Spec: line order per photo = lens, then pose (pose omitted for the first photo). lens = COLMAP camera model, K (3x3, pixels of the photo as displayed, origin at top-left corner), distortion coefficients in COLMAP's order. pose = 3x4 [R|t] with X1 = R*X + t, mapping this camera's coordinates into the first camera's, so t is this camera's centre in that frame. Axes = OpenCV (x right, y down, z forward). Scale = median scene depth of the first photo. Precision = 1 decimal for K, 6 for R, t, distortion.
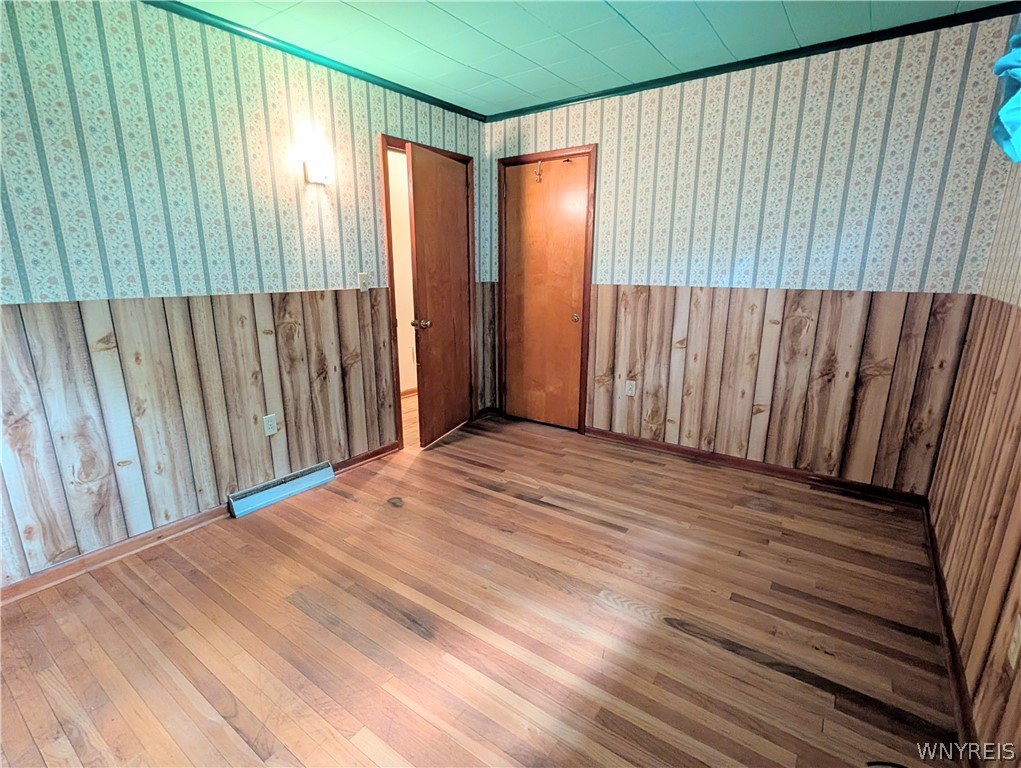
lens RADIAL K [[492.3, 0, 510.2], [0, 492.3, 392.0], [0, 0, 1]] dist [0.000699, 0.000119]
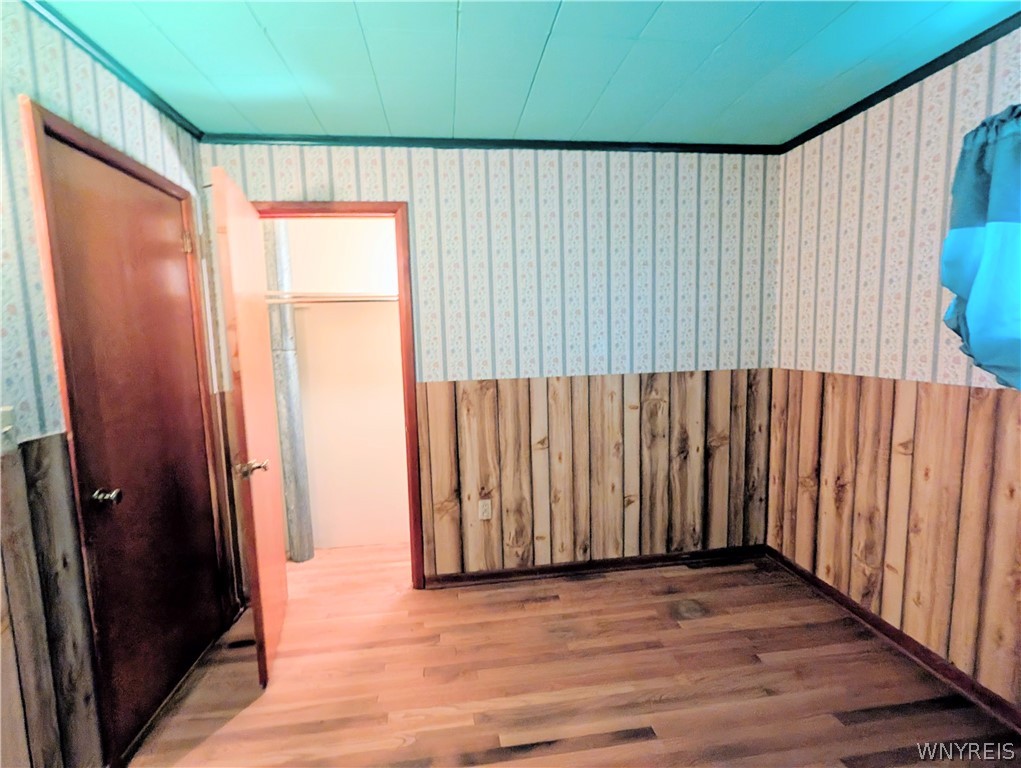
lens RADIAL K [[492.3, 0, 510.2], [0, 492.3, 392.0], [0, 0, 1]] dist [0.000699, 0.000119]
pose [[0.726932, -0.098577, 0.679597, -0.268125], [0.201973, 0.976562, -0.074389, -0.140375], [-0.656336, 0.191336, 0.729804, 0.428334]]
